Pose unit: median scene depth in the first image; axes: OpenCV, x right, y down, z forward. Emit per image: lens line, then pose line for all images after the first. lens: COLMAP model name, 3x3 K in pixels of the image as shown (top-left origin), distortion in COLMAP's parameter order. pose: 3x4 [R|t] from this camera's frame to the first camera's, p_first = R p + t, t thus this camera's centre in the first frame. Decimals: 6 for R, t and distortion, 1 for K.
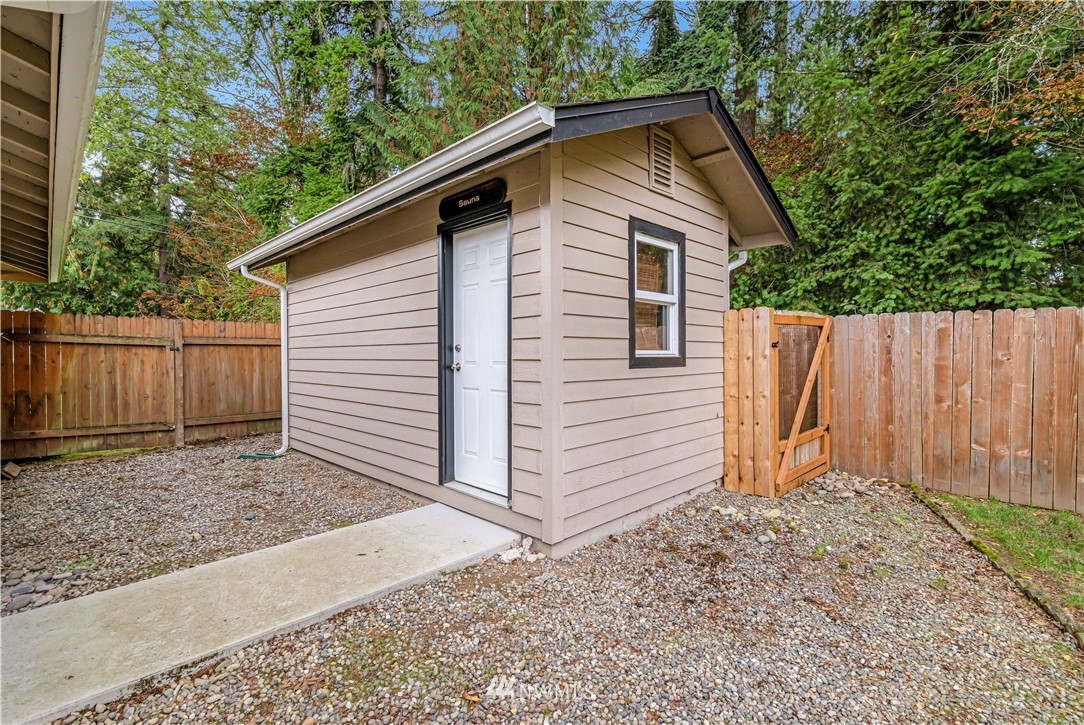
lens RADIAL K [[497.4, 0, 542.3], [0, 497.4, 360.4], [0, 0, 1]] dist [0.000534, 0.000092]
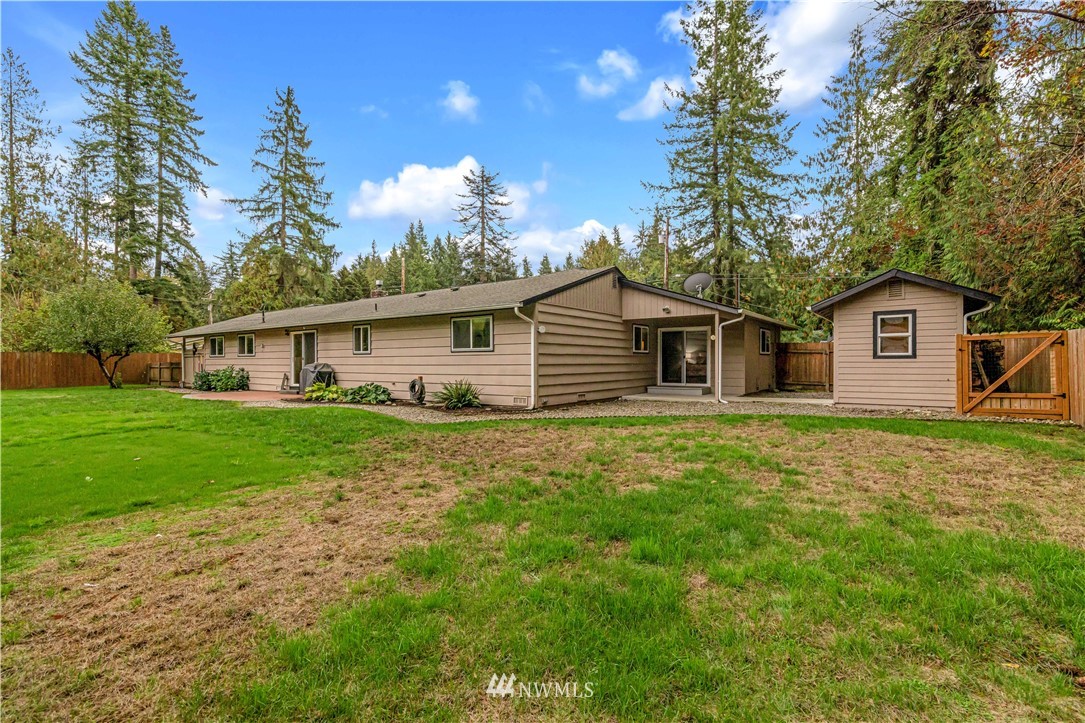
lens RADIAL K [[497.8, 0, 542.0], [0, 497.8, 360.6], [0, 0, 1]] dist [0.000534, 0.000092]
pose [[0.142820, -0.000124, -0.989749, 2.683147], [-0.010442, 0.999944, -0.001632, 0.048347], [0.989694, 0.010568, 0.142811, -1.388848]]
